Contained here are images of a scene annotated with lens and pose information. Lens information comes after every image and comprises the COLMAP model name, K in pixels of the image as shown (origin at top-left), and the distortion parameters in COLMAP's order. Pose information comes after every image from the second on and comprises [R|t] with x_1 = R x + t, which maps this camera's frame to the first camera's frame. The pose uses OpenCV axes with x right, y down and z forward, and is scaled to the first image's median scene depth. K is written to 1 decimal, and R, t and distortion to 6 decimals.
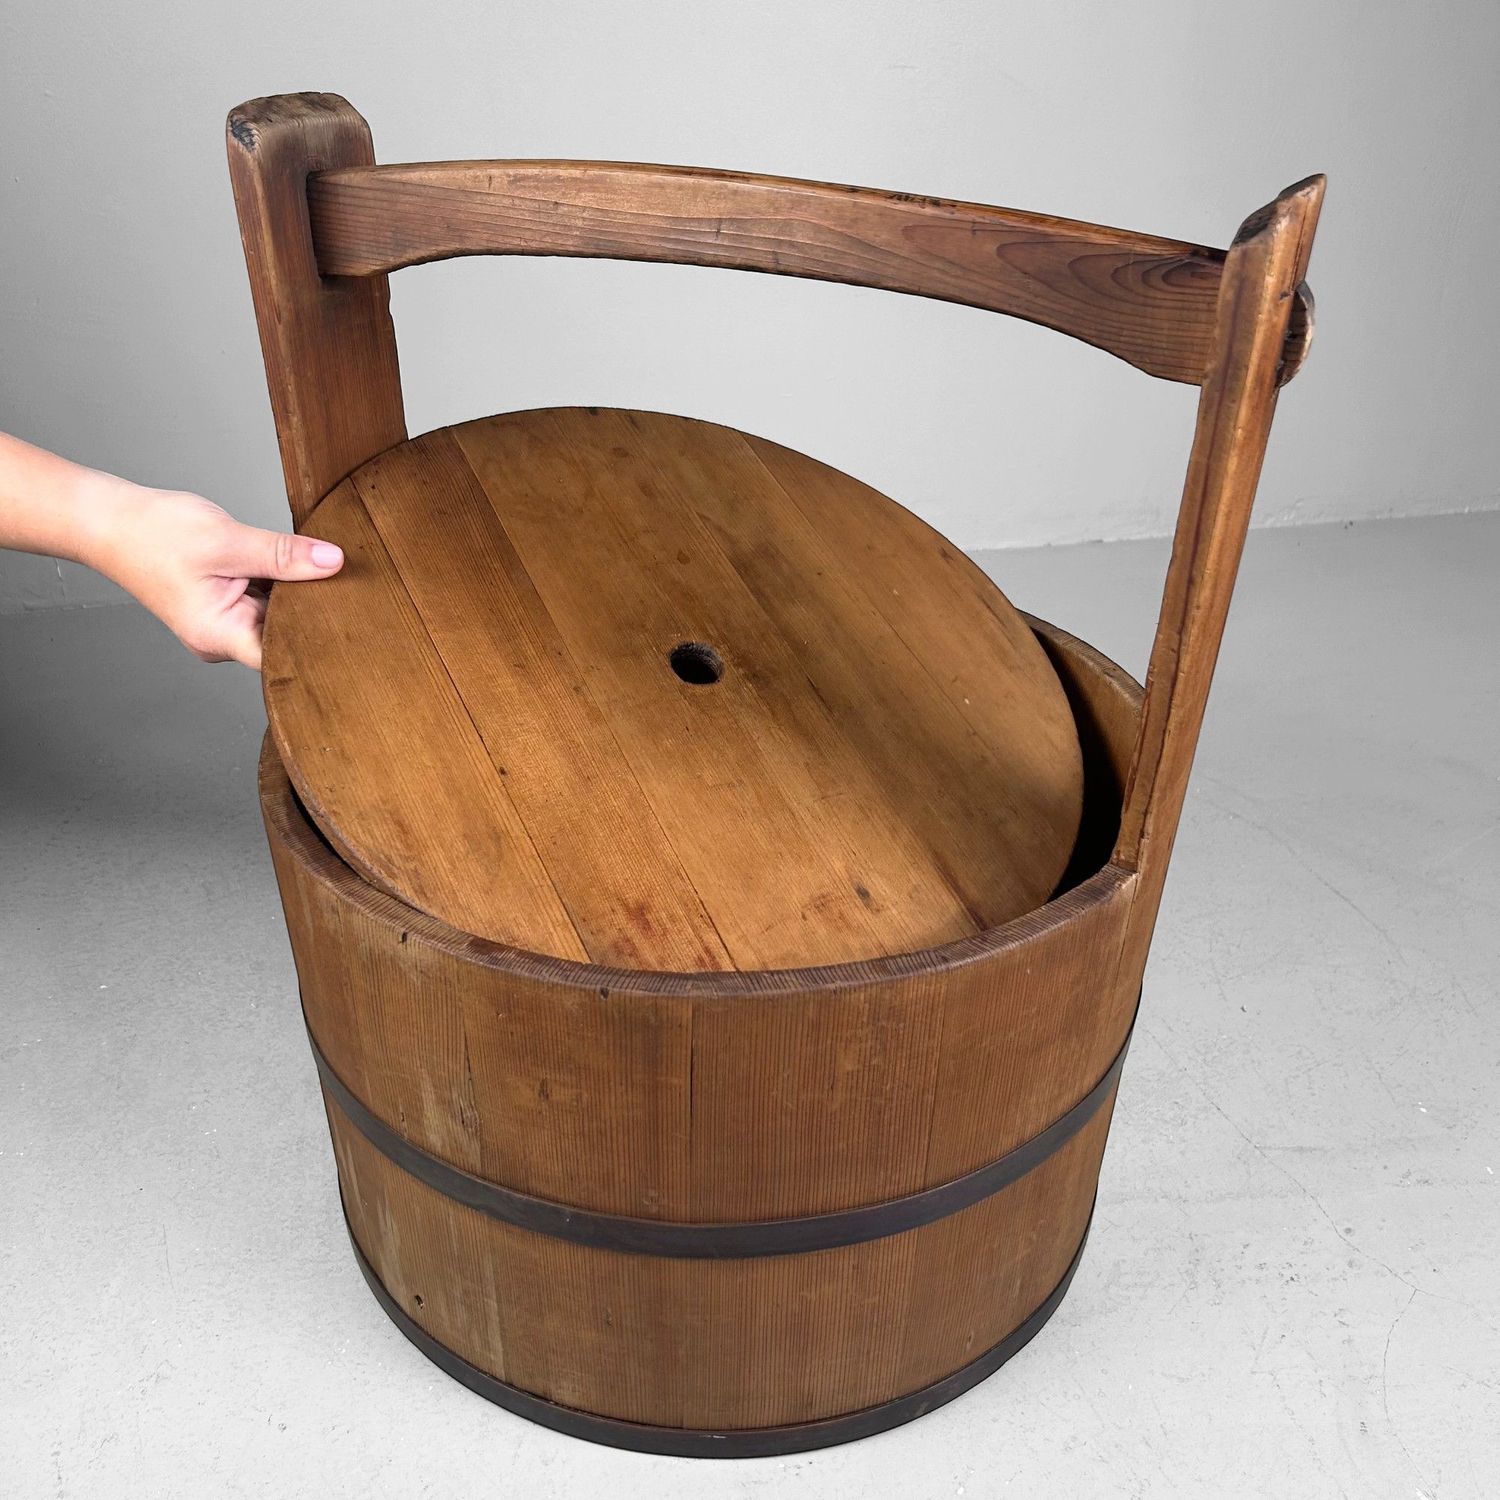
lens RADIAL K [[1509.2, 0, 740.1], [0, 1509.2, 752.6], [0, 0, 1]] dist [0.102606, -0.241183]
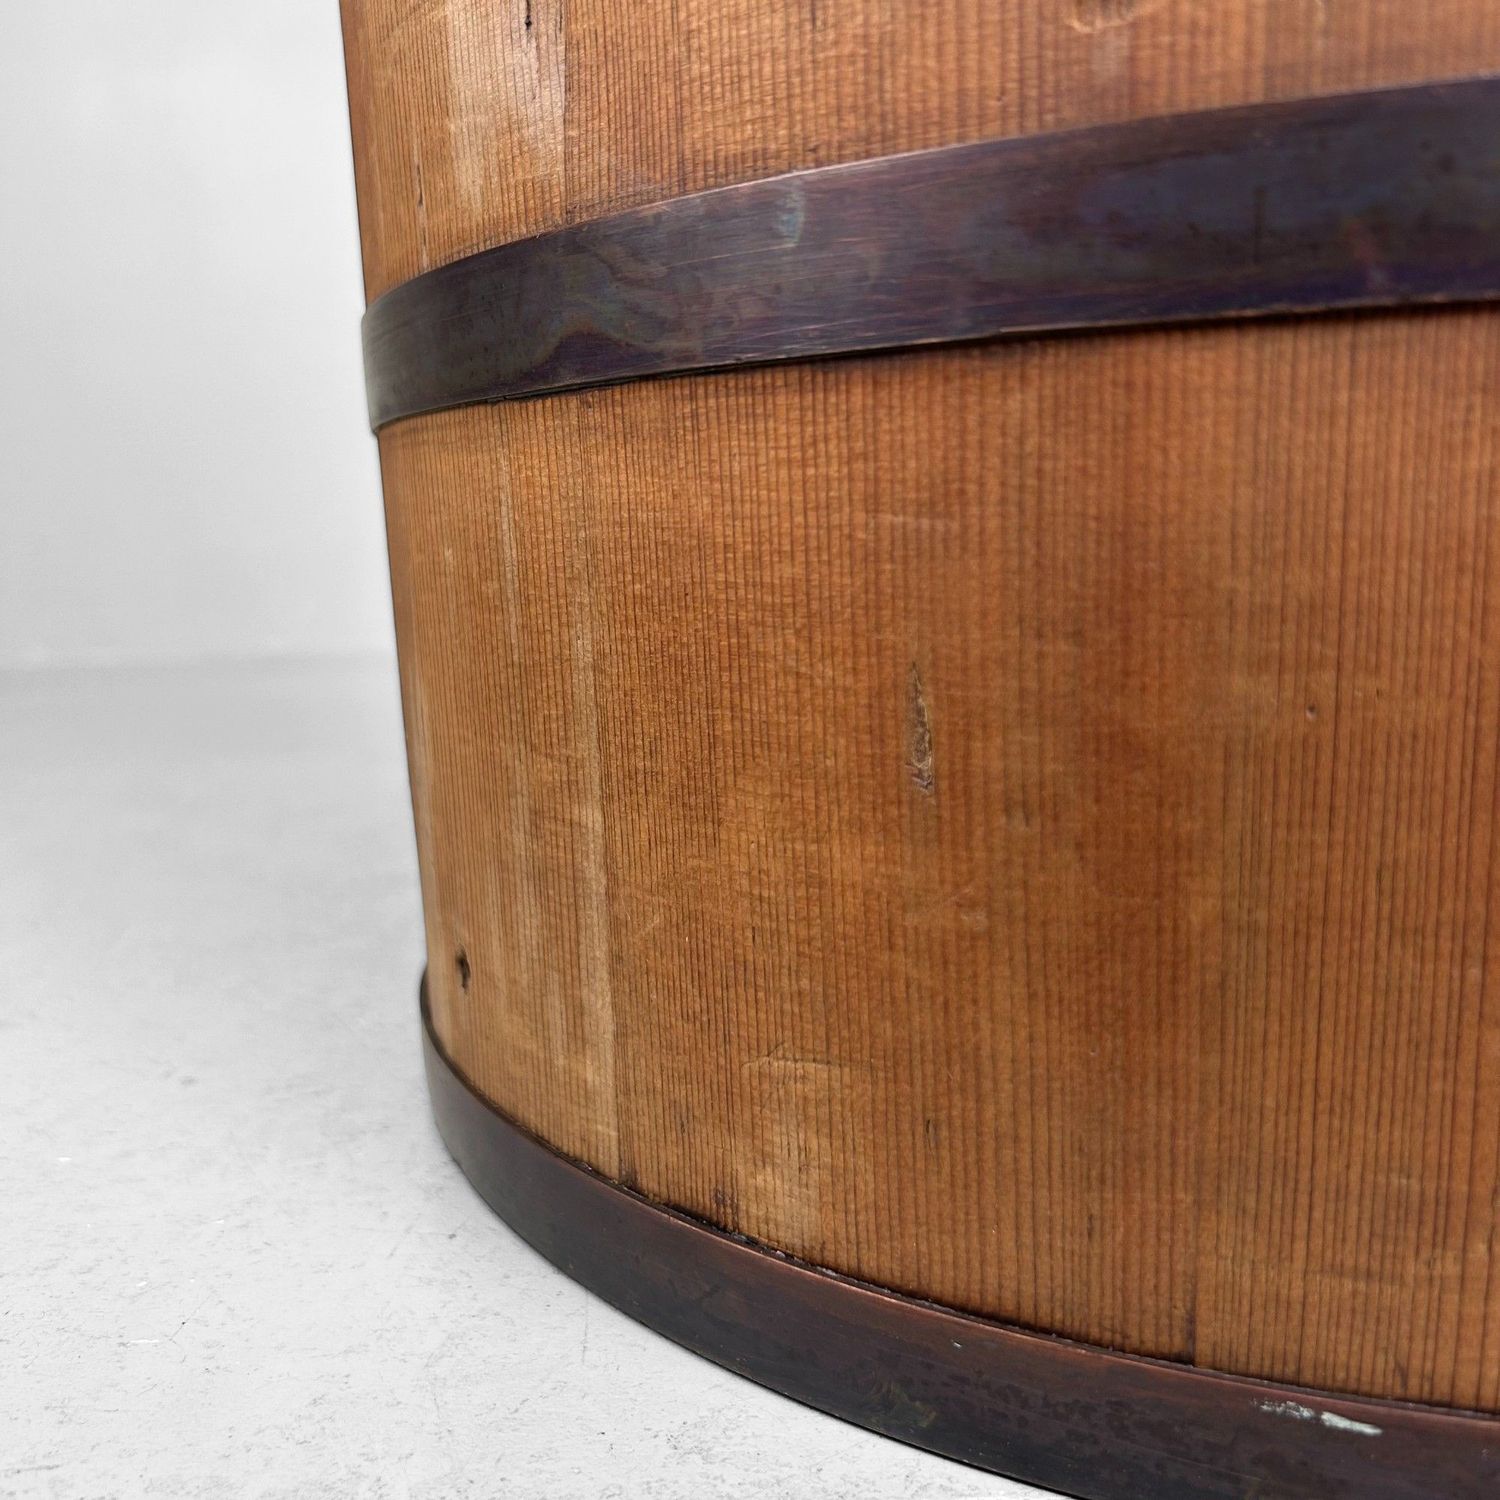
lens RADIAL K [[1538.4, 0, 749.8], [0, 1538.4, 746.4], [0, 0, 1]] dist [0.104560, -0.261104]
pose [[0.931021, 0.023714, -0.364196, -0.016987], [-0.152533, 0.931838, -0.329258, 0.484333], [0.331563, 0.362098, 0.871178, 0.786552]]
